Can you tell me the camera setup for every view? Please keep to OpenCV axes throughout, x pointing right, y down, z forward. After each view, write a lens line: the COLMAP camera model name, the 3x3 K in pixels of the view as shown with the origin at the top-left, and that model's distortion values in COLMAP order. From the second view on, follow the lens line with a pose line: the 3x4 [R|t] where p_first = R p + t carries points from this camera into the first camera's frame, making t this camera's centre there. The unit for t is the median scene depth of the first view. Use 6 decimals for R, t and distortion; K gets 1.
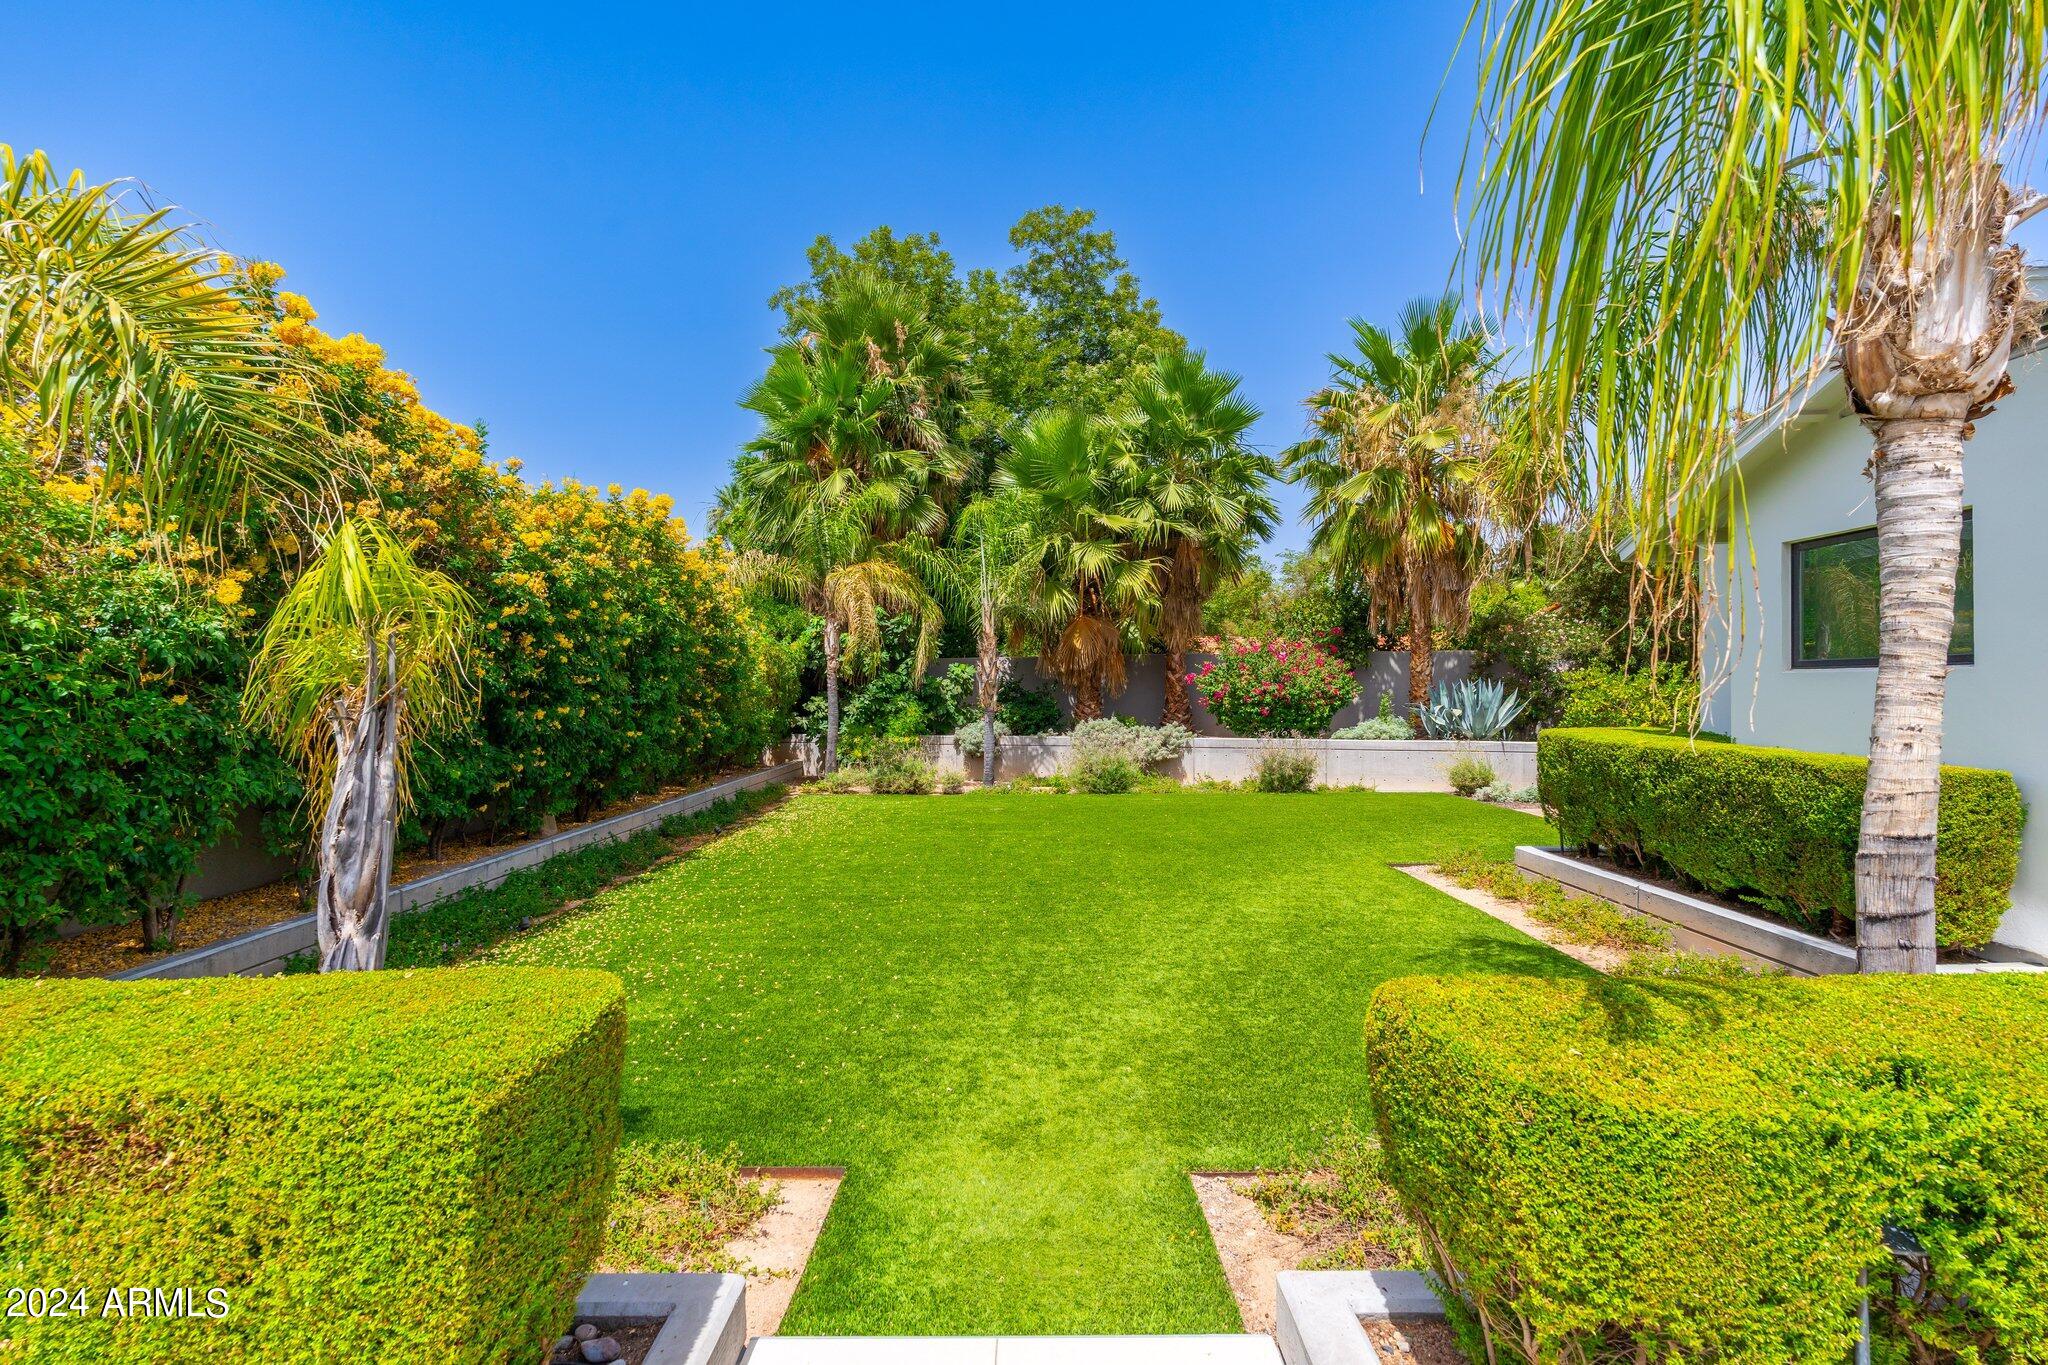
lens RADIAL K [[971.0, 0, 1029.8], [0, 971.0, 689.4], [0, 0, 1]] dist [-0.003441, 0.000664]
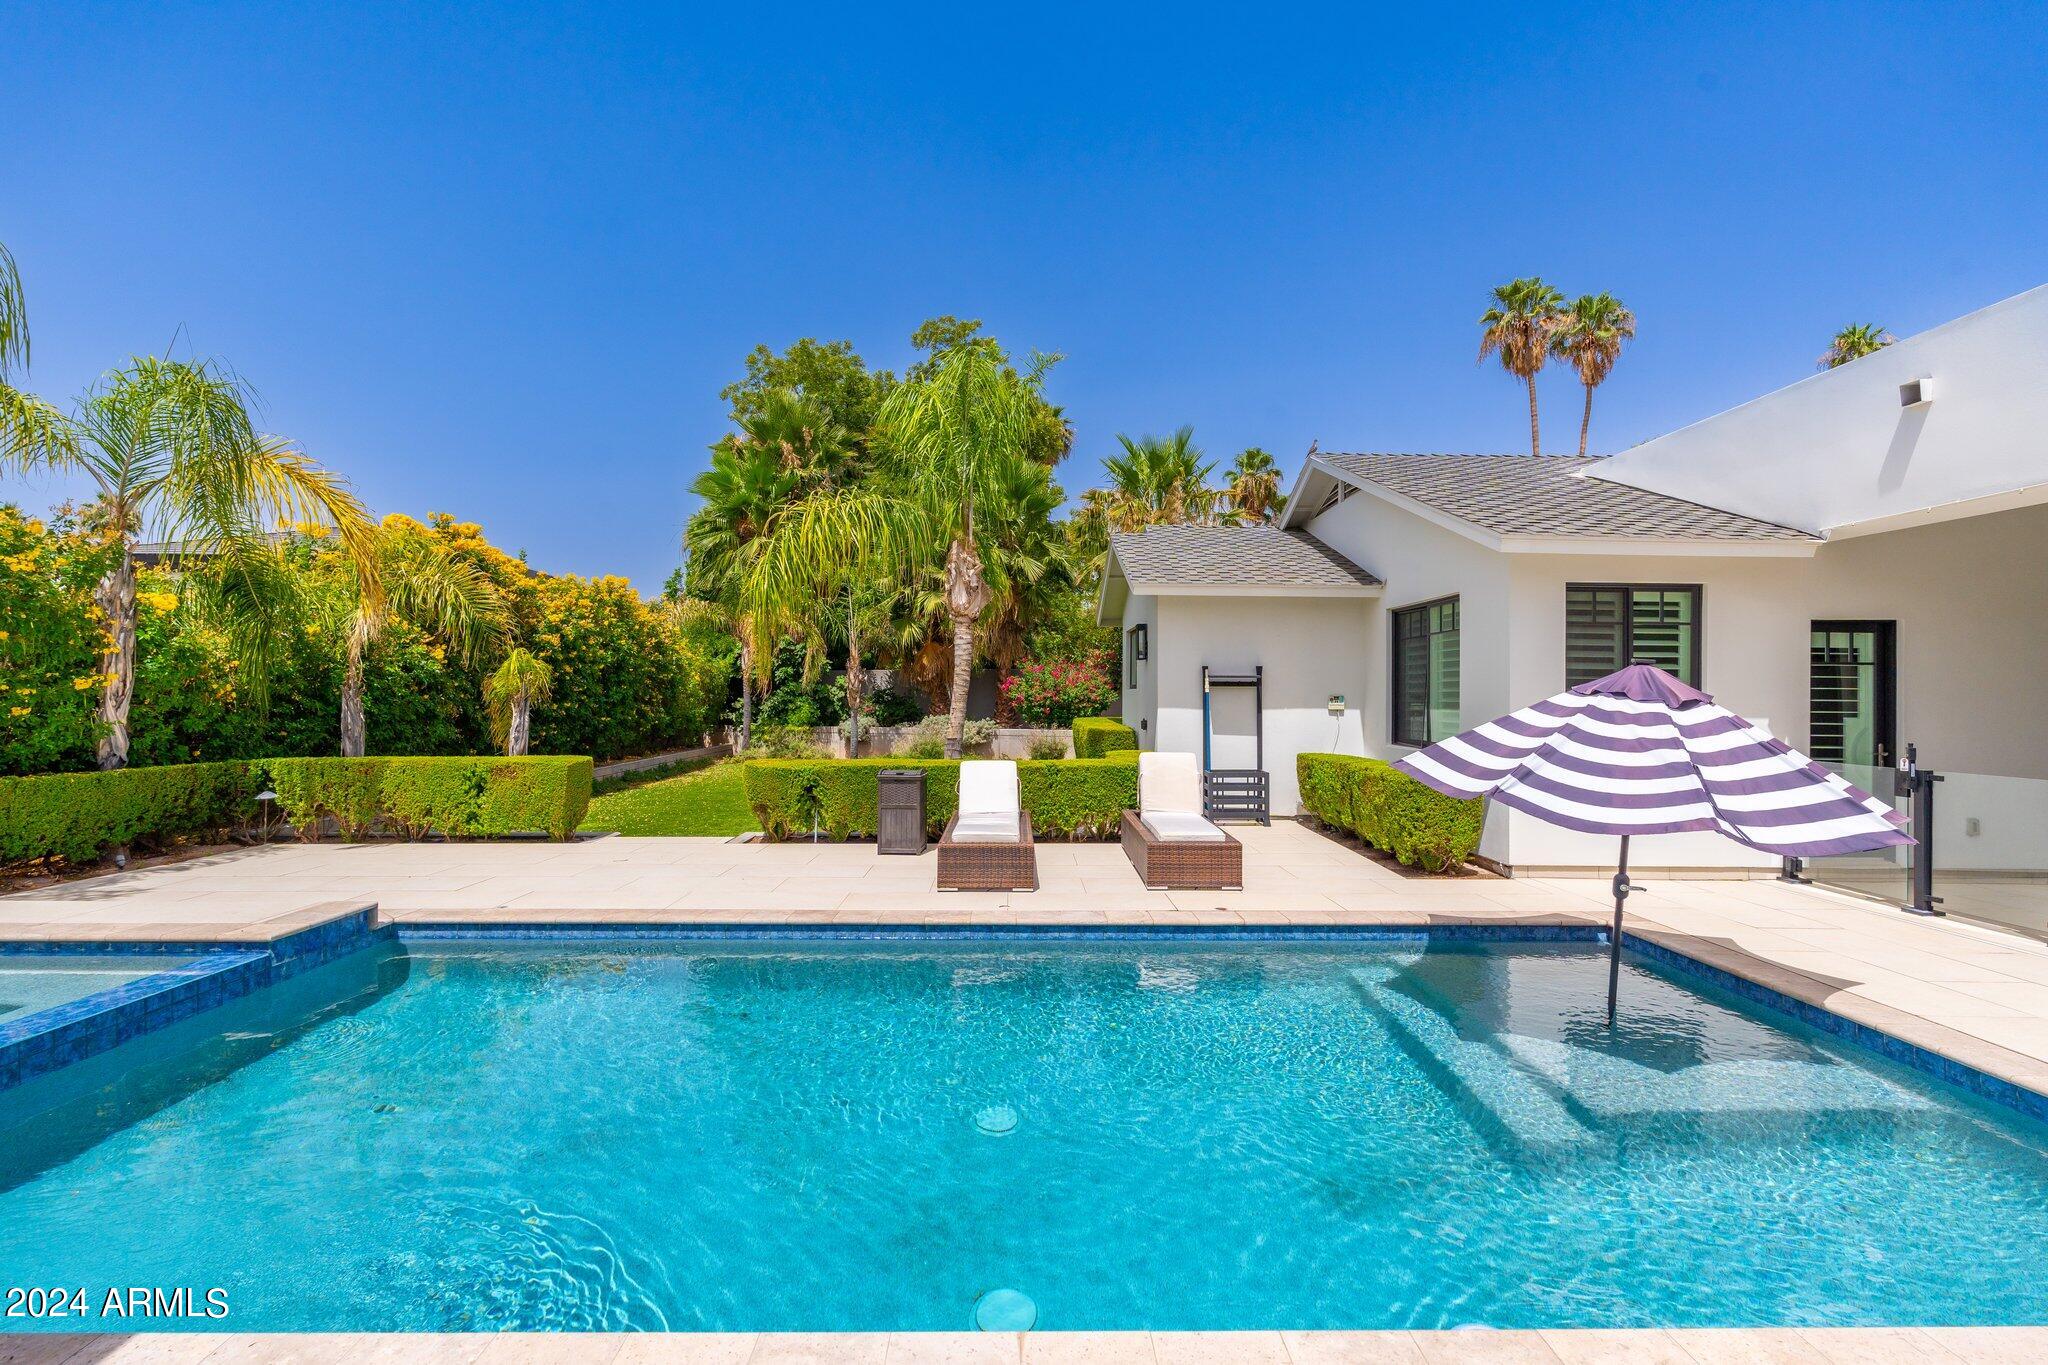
lens RADIAL K [[971.0, 0, 1022.9], [0, 971.0, 681.4], [0, 0, 1]] dist [-0.003441, 0.000664]
pose [[0.999949, 0.007423, 0.006890, 0.189482], [-0.007340, 0.999900, -0.012094, -0.002987], [-0.006979, 0.012043, 0.999903, -0.431515]]
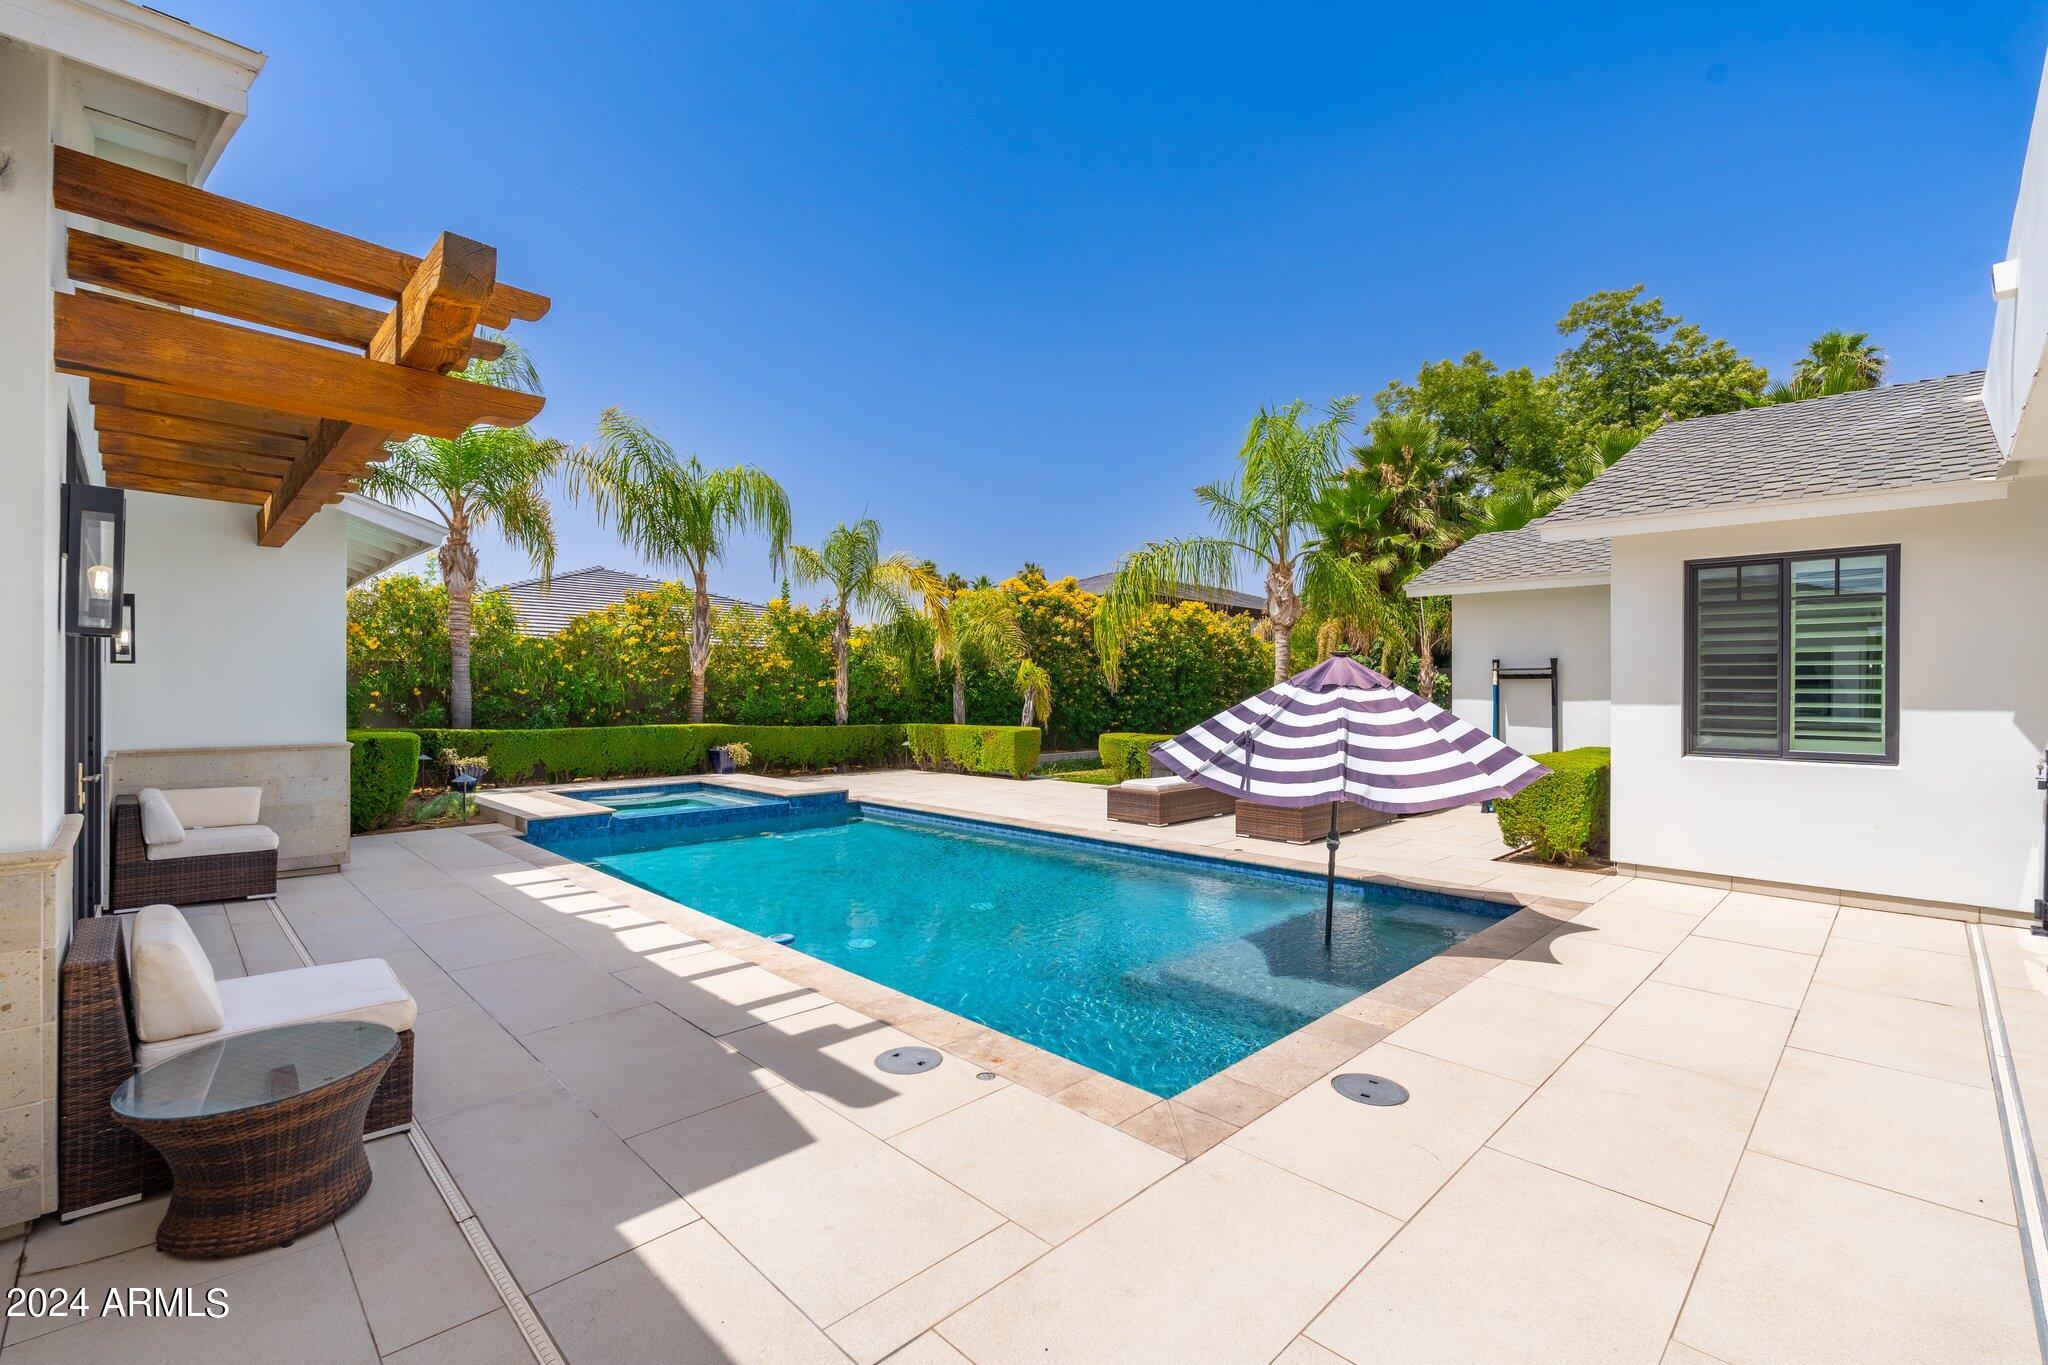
lens RADIAL K [[895.8, 0, 1031.3], [0, 895.8, 683.2], [0, 0, 1]] dist [-0.004041, 0.000104]
pose [[0.700392, -0.000324, -0.713758, 0.513745], [-0.004124, 0.999981, -0.004501, -0.001589], [0.713746, 0.006096, 0.700378, -0.444974]]
